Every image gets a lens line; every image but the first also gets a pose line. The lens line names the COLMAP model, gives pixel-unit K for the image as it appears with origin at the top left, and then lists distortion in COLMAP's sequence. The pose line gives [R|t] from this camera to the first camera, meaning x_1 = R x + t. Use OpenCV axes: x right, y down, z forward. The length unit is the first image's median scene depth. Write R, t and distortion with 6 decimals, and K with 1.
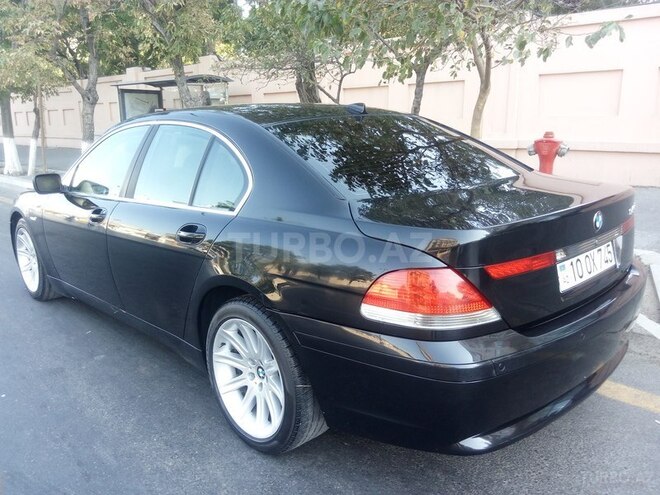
lens RADIAL K [[545.3, 0, 332.8], [0, 545.3, 246.9], [0, 0, 1]] dist [0.079317, -0.133213]
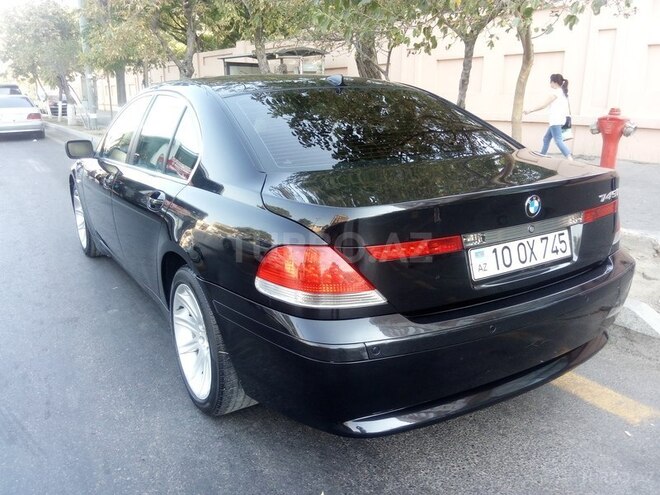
lens RADIAL K [[545.3, 0, 332.8], [0, 545.3, 246.9], [0, 0, 1]] dist [0.079317, -0.133213]
pose [[0.979412, 0.063024, -0.191784, 0.277210], [-0.054297, 0.997251, 0.050430, -0.006320], [0.194435, -0.038979, 0.980141, 0.033375]]
